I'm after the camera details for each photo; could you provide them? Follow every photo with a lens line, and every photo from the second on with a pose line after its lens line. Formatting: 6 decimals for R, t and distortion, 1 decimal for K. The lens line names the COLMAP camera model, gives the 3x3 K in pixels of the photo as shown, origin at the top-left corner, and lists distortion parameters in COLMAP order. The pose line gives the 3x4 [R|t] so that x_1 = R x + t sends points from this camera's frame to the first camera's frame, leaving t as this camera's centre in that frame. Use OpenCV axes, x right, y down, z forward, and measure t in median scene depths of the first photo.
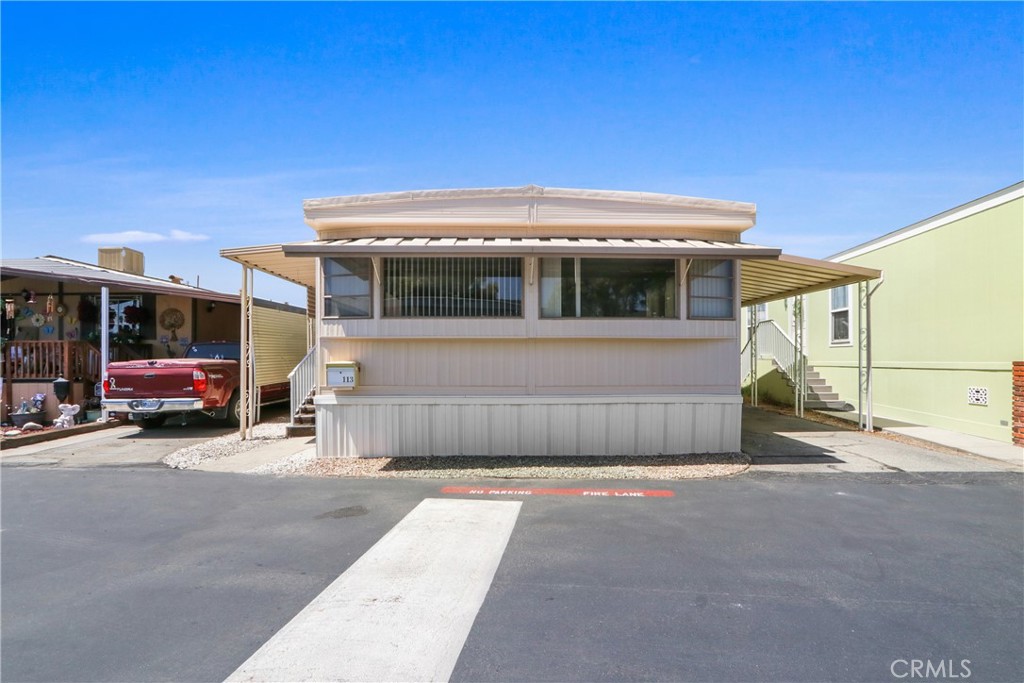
lens RADIAL K [[473.3, 0, 517.7], [0, 473.3, 342.3], [0, 0, 1]] dist [-0.008465, 0.000372]
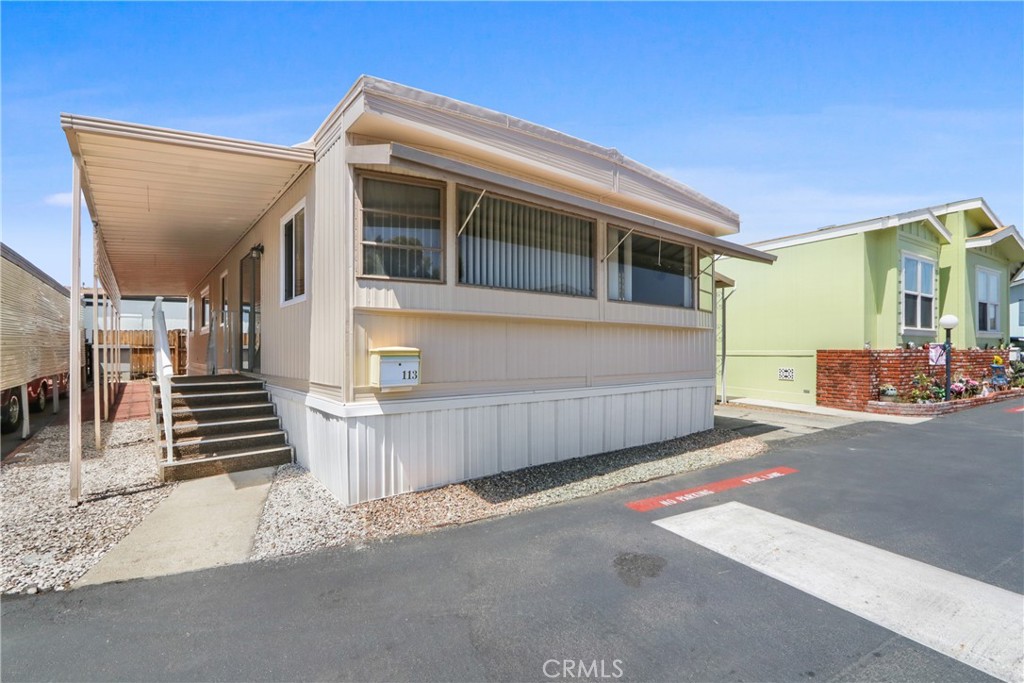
lens RADIAL K [[475.6, 0, 520.6], [0, 475.6, 337.3], [0, 0, 1]] dist [-0.010202, 0.000388]
pose [[0.792090, 0.018524, 0.610123, -0.627627], [-0.021885, 0.999759, -0.001942, 0.024521], [-0.610011, -0.011814, 0.792305, 0.385670]]
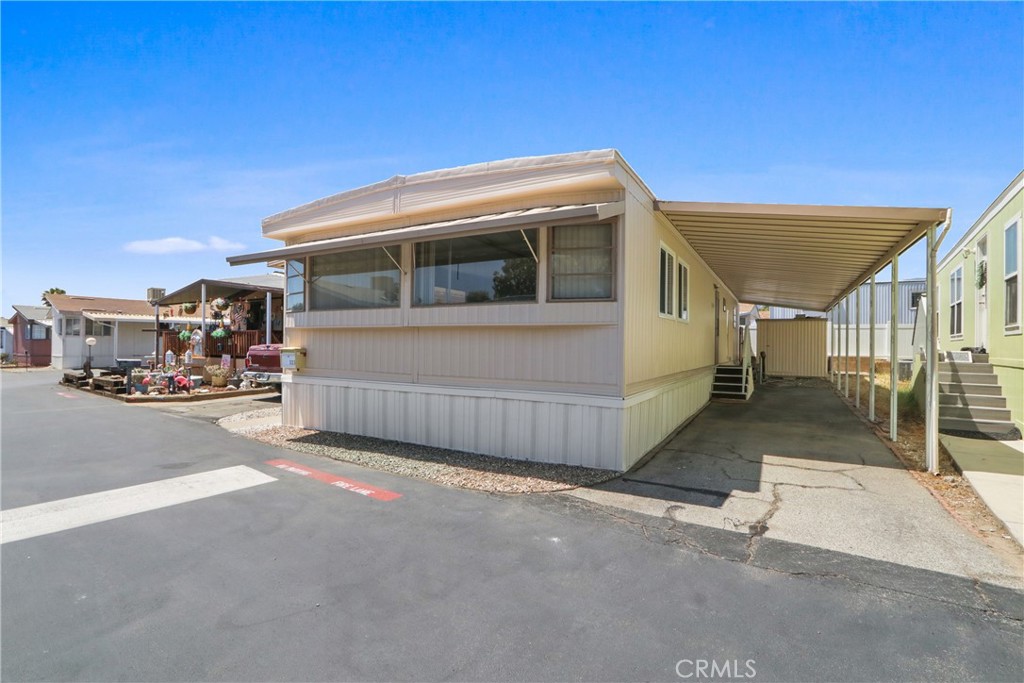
lens RADIAL K [[467.1, 0, 525.6], [0, 467.1, 330.8], [0, 0, 1]] dist [-0.010327, -0.000066]
pose [[0.863095, -0.004239, -0.505025, 0.746800], [0.005194, 0.999986, 0.000484, 0.000421], [0.505016, -0.003041, 0.863105, 0.268525]]
